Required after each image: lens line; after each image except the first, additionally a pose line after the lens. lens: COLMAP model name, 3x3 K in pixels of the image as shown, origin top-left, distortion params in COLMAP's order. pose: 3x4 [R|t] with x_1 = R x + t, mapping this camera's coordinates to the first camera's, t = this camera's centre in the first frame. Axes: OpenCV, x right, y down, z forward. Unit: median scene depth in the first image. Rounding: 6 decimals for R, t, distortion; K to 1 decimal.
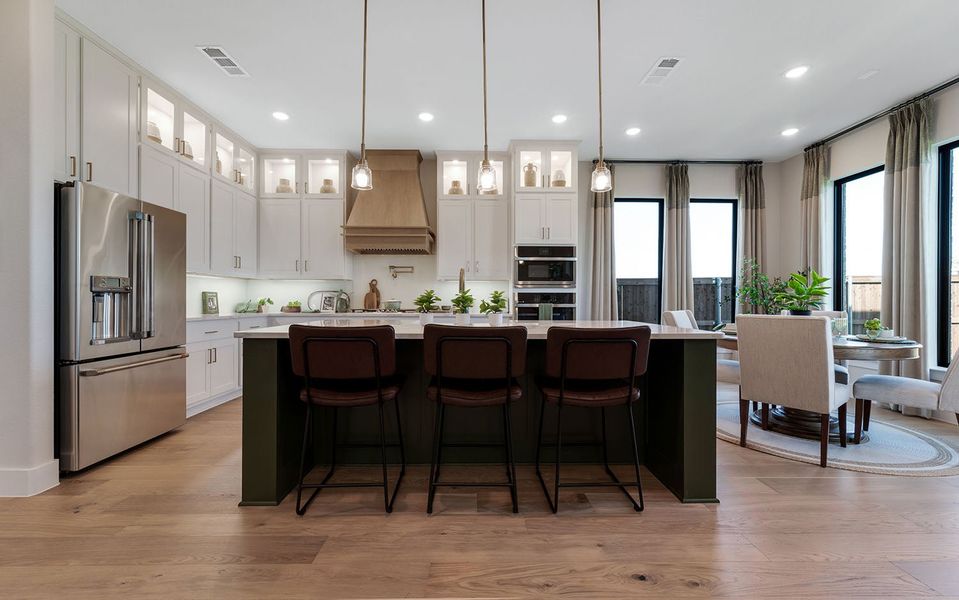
lens RADIAL K [[382.8, 0, 476.2], [0, 382.8, 302.7], [0, 0, 1]] dist [0.002107, 0.000031]
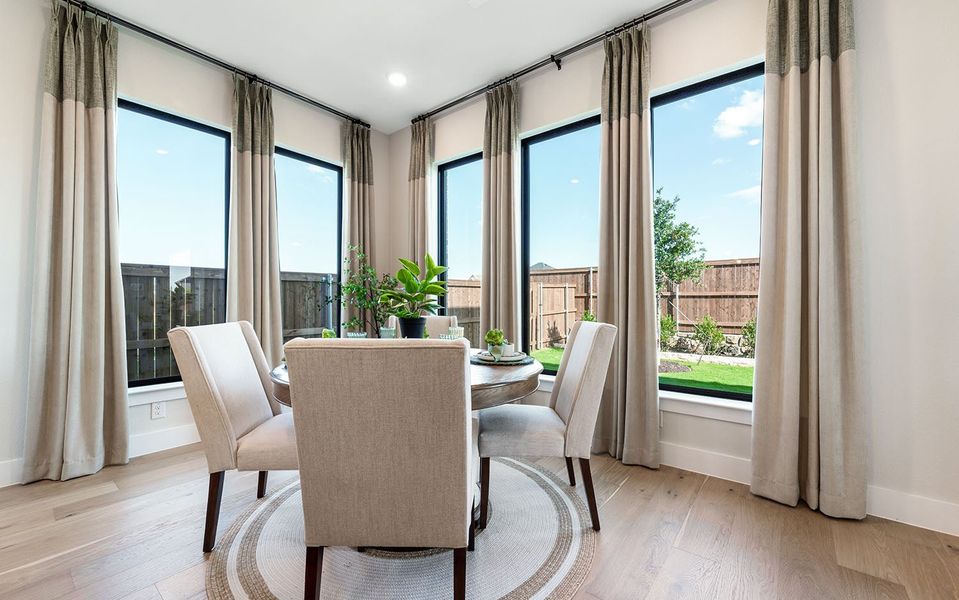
lens RADIAL K [[375.9, 0, 477.1], [0, 375.9, 303.6], [0, 0, 1]] dist [0.000370, -0.000121]
pose [[0.628983, -0.004289, 0.777407, 0.303974], [0.005889, 0.999982, 0.000752, -0.002335], [-0.777396, 0.004106, 0.628998, 0.371239]]
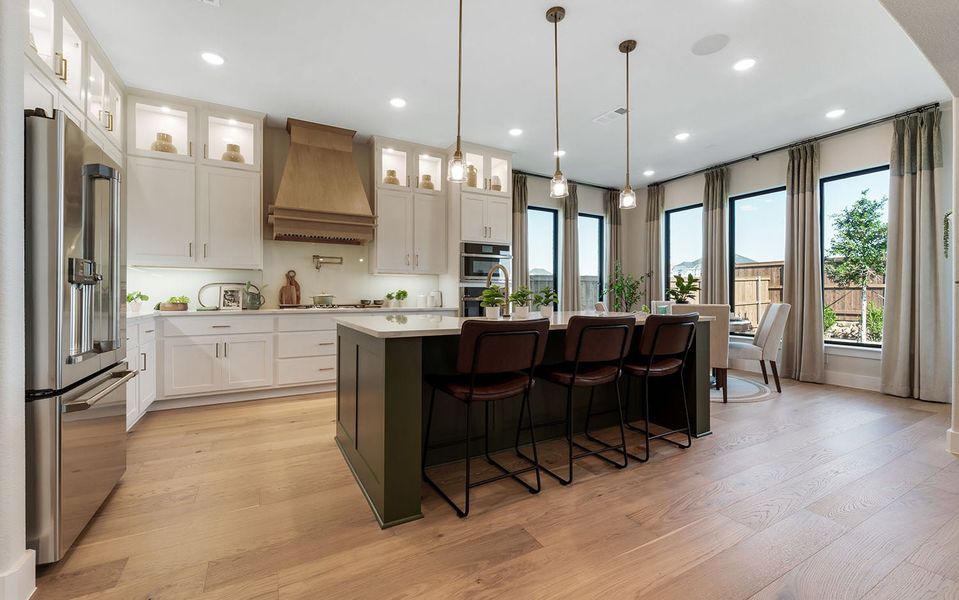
lens RADIAL K [[391.4, 0, 462.4], [0, 391.4, 295.2], [0, 0, 1]] dist [0.003376, 0.000074]
pose [[0.886285, -0.002526, 0.463134, -0.393316], [0.003977, 0.999990, -0.002157, -0.001624], [-0.463123, 0.003754, 0.886286, 0.053265]]
